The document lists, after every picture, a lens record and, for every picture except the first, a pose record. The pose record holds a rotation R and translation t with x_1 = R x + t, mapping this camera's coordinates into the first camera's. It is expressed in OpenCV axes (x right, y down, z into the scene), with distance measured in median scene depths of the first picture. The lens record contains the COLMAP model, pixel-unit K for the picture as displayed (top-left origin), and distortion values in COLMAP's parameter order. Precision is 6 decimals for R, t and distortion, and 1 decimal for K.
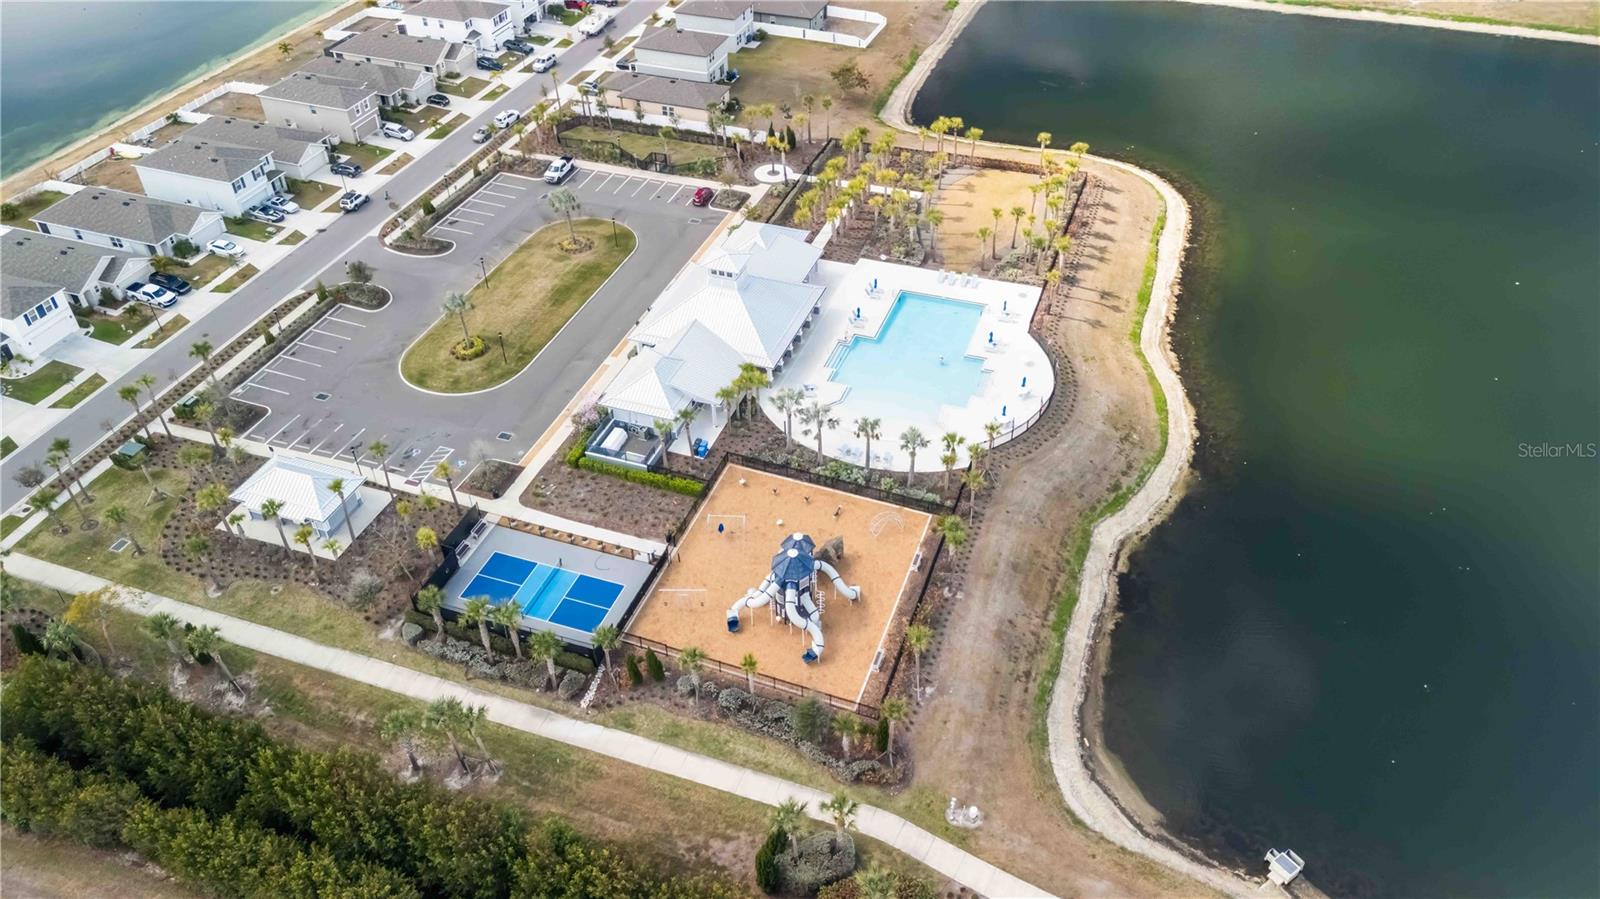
lens RADIAL K [[1213.4, 0, 792.2], [0, 1213.4, 417.0], [0, 0, 1]] dist [0.098253, -0.152717]
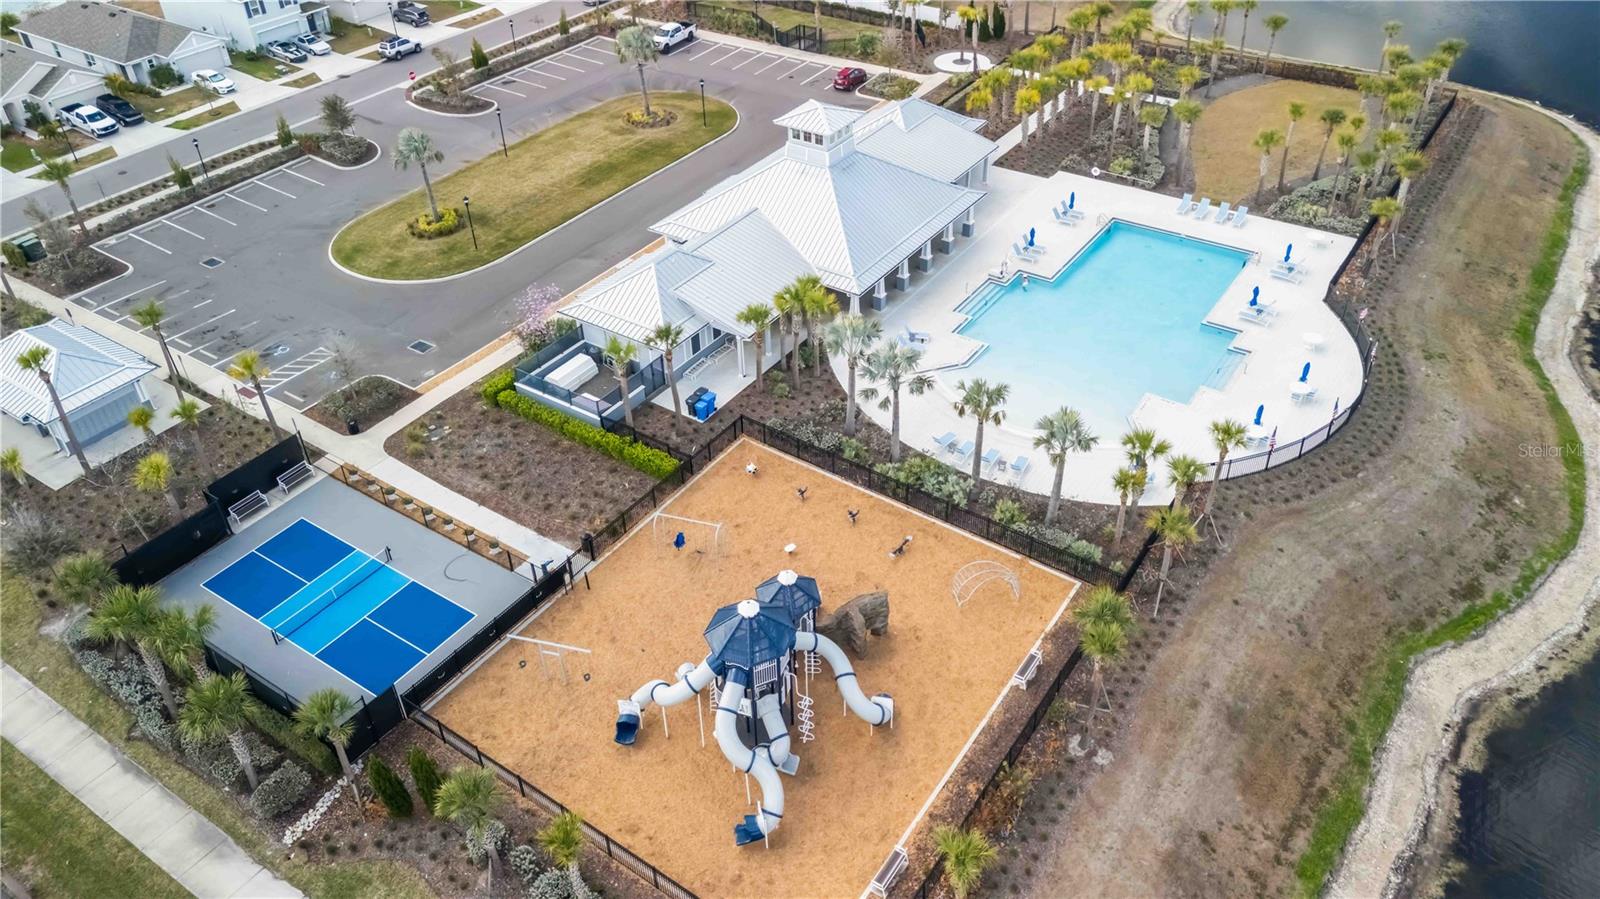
lens RADIAL K [[1176.9, 0, 800.0], [0, 1176.9, 449.5], [0, 0, 1]] dist [0.073436, -0.069219]
pose [[0.969297, 0.144939, -0.198635, 0.085672], [-0.146334, 0.989205, 0.007717, 0.035930], [0.197609, 0.021587, 0.980043, 0.454093]]
